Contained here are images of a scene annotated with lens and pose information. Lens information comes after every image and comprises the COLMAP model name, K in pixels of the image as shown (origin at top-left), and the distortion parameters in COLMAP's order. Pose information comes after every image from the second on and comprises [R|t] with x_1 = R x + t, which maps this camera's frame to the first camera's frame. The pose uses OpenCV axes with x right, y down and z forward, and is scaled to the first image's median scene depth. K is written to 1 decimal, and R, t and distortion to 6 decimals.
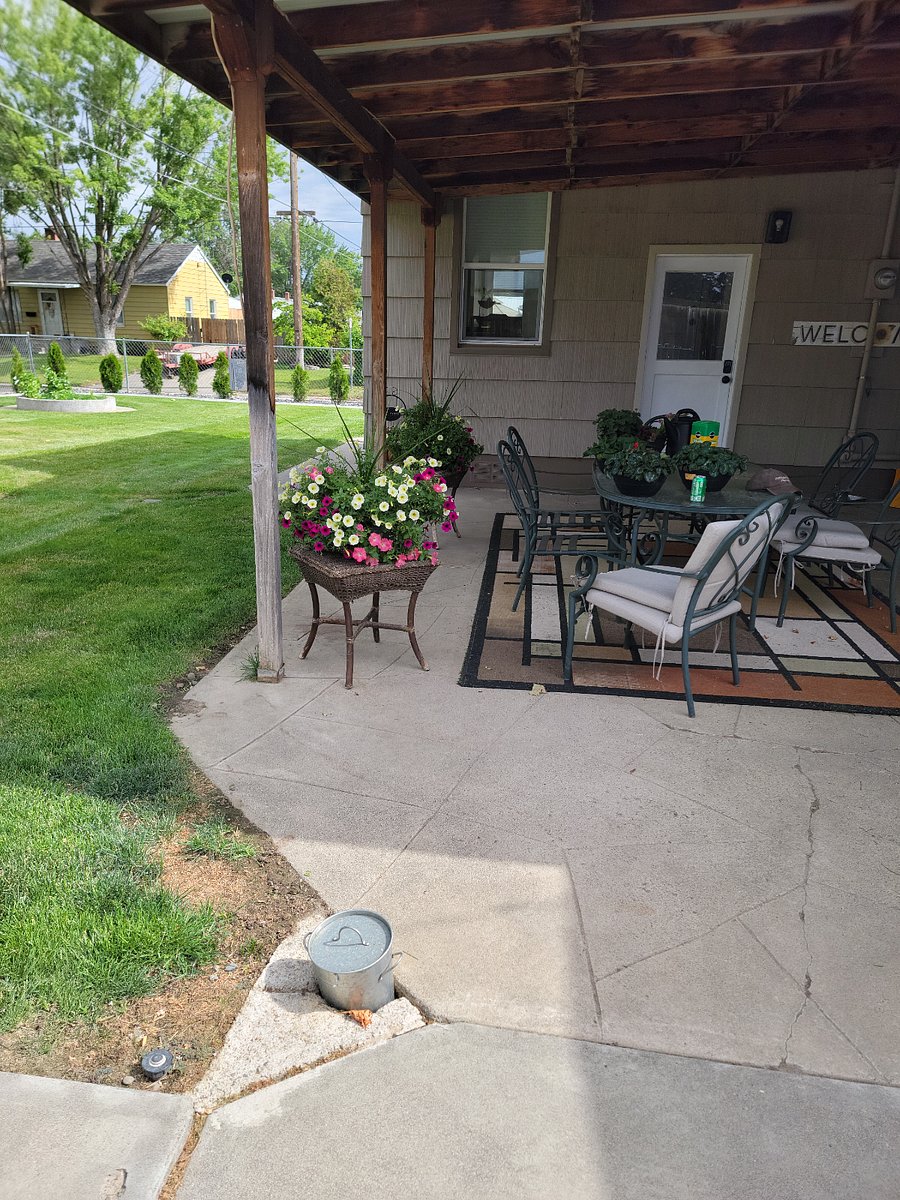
lens RADIAL K [[828.1, 0, 450.0], [0, 828.1, 600.0], [0, 0, 1]] dist [0.093271, -0.100446]
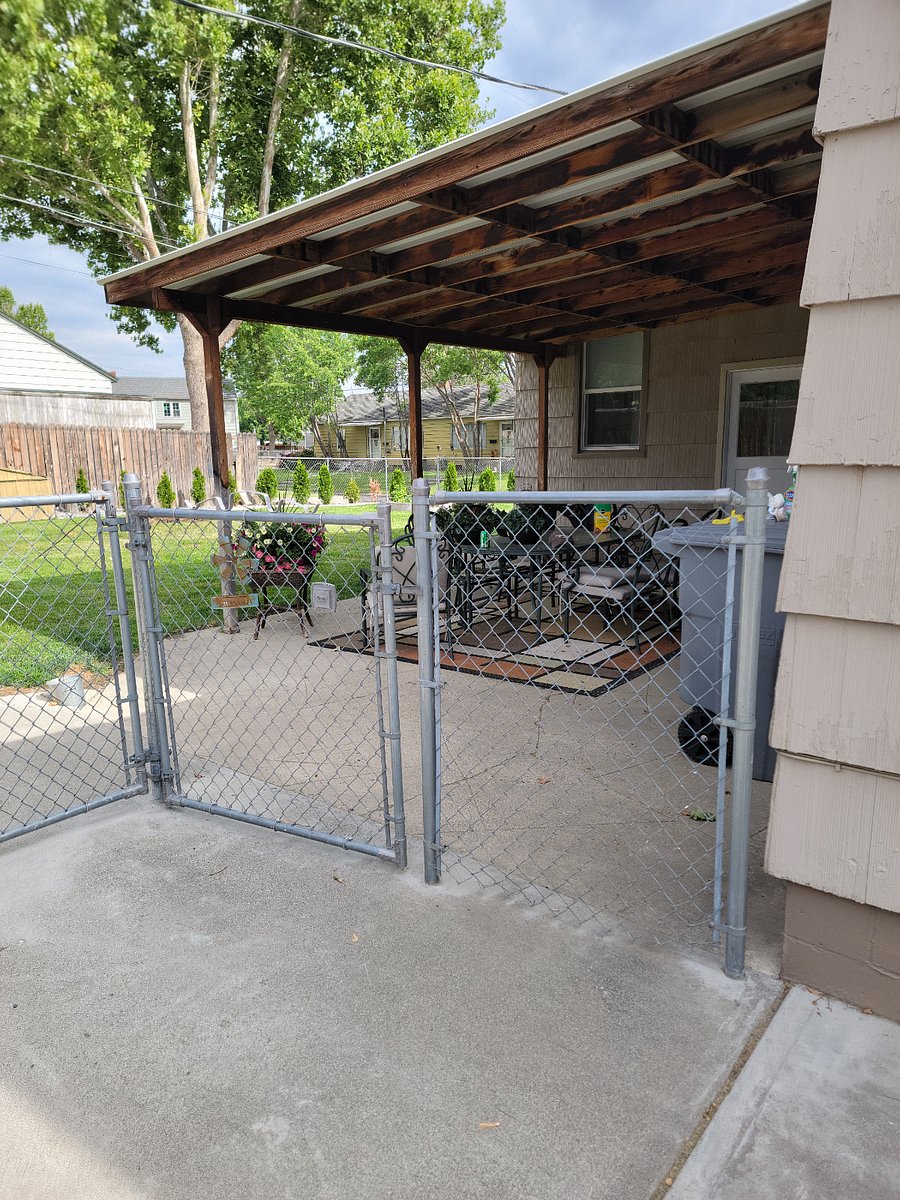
lens RADIAL K [[828.1, 0, 450.0], [0, 828.1, 600.0], [0, 0, 1]] dist [0.093271, -0.100446]
pose [[0.860693, 0.053285, -0.506327, 0.529503], [-0.118139, 0.988266, -0.096817, 0.066818], [0.495227, 0.143147, 0.856889, -0.156558]]
